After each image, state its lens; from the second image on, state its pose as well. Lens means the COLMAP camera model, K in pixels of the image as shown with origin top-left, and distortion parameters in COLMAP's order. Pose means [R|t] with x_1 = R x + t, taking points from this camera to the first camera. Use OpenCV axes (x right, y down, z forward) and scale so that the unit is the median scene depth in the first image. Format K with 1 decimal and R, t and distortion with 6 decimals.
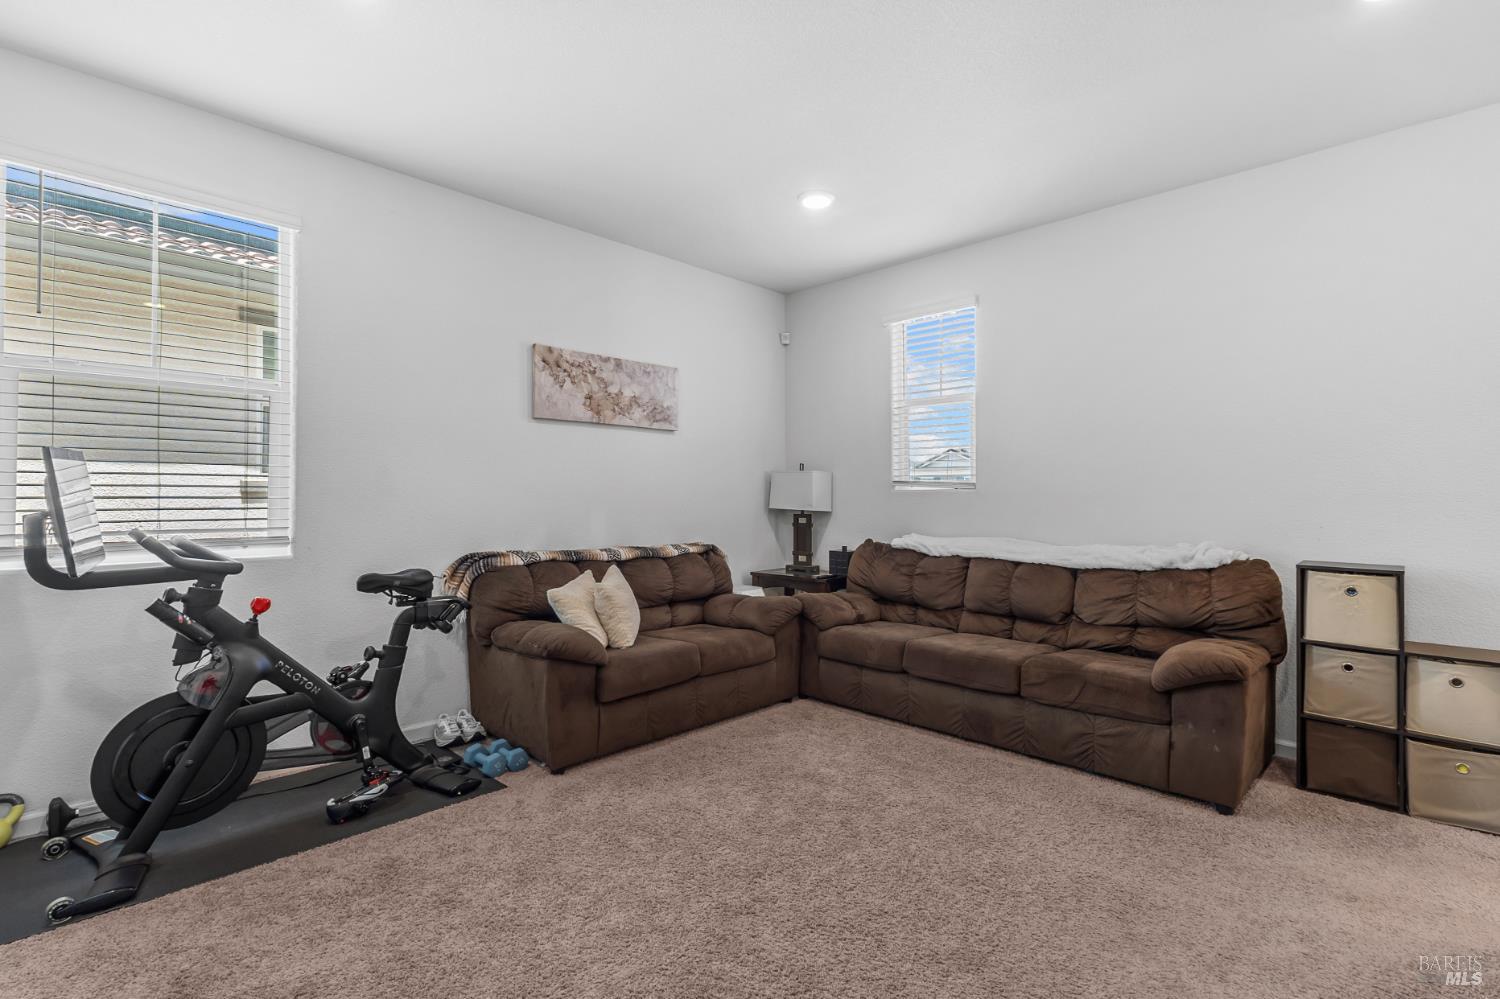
lens RADIAL K [[686.1, 0, 743.7], [0, 686.1, 492.8], [0, 0, 1]] dist [0.001396, 0.000069]
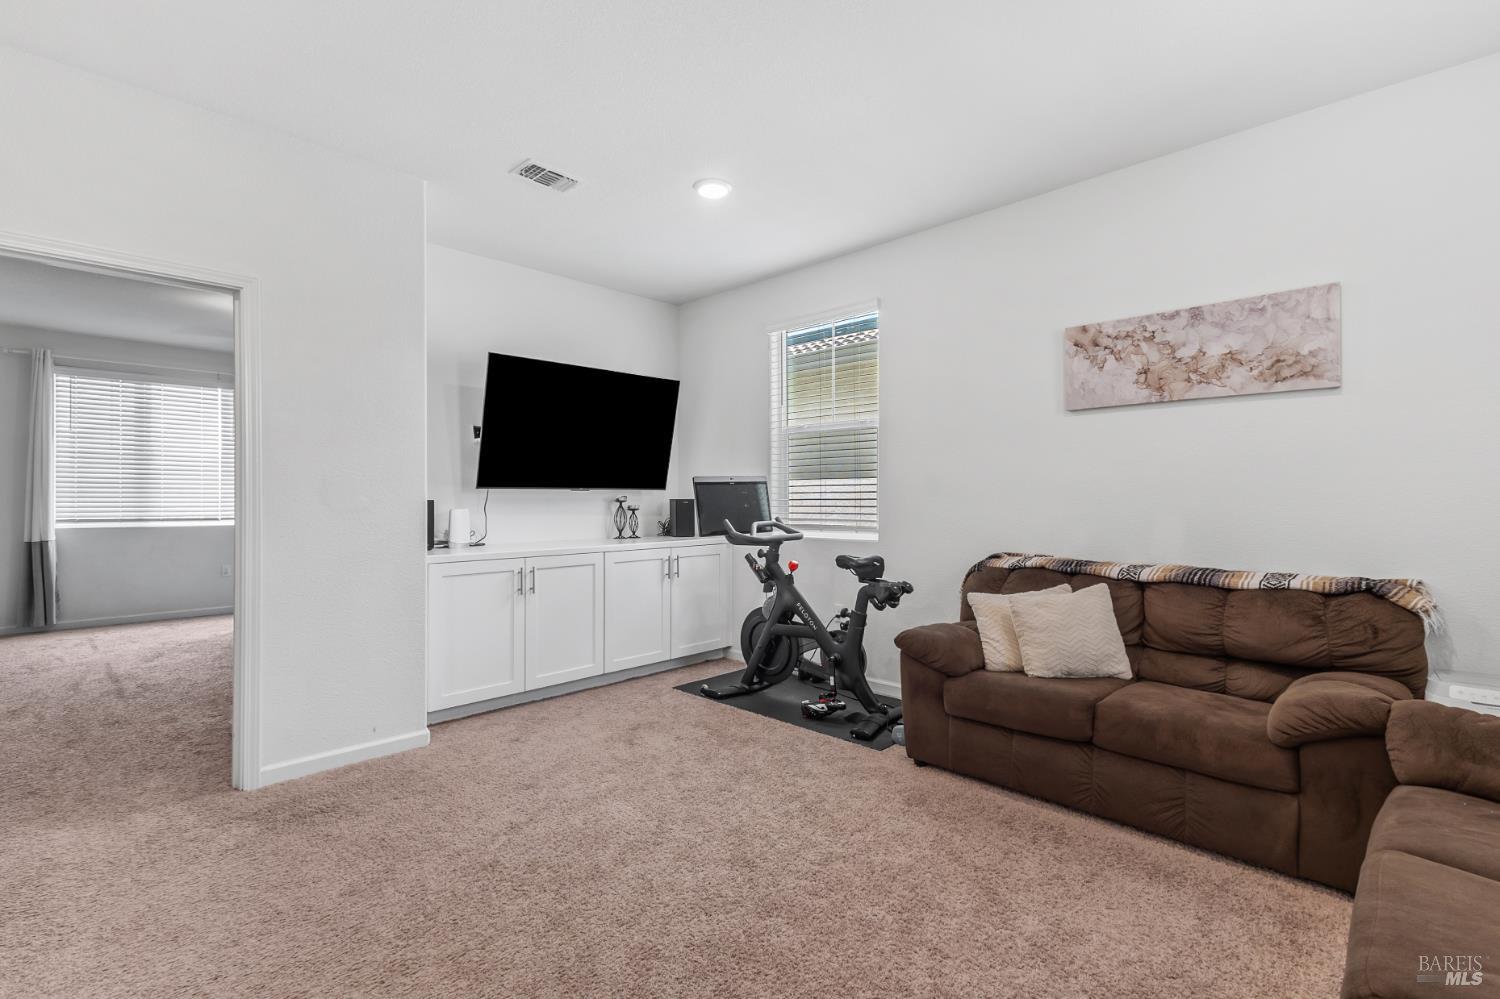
lens RADIAL K [[686.1, 0, 750.6], [0, 686.1, 503.4], [0, 0, 1]] dist [0.026342, -0.006687]
pose [[0.015321, 0.004477, -0.999873, 0.580768], [0.007940, 0.999958, 0.004599, 0.004900], [0.999851, -0.008009, 0.015285, 0.553305]]
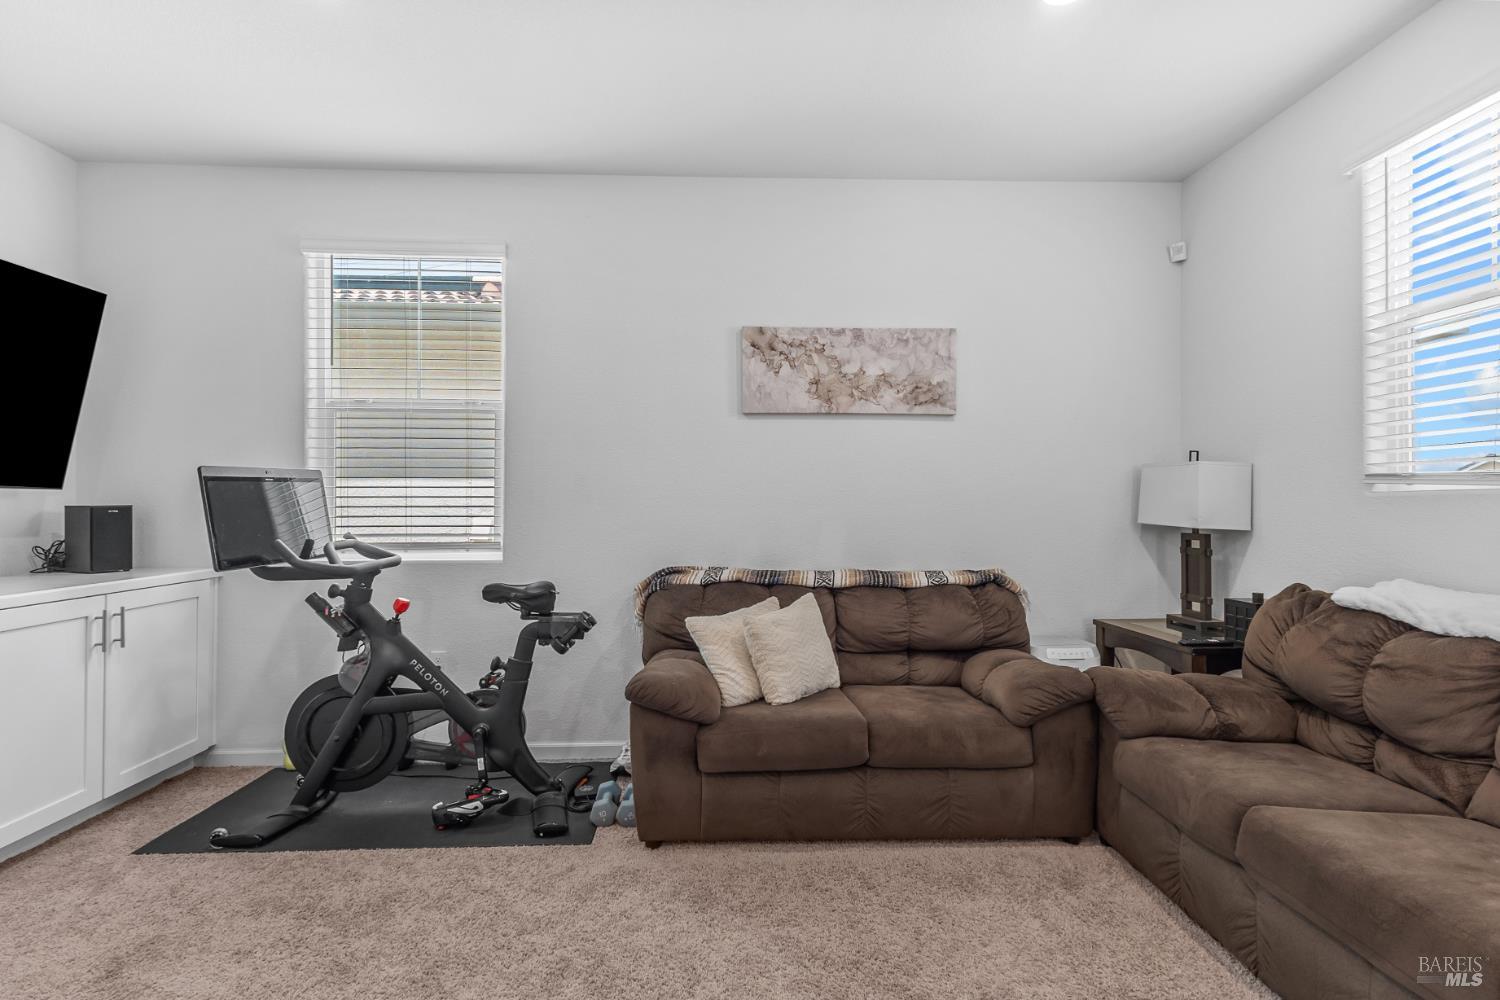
lens RADIAL K [[693.7, 0, 750.9], [0, 693.7, 502.9], [0, 0, 1]] dist [0.014300, -0.001066]
pose [[0.729203, -0.004029, -0.684286, 0.287156], [0.005234, 0.999986, -0.000311, 0.002798], [0.684278, -0.003355, 0.729214, 0.363801]]
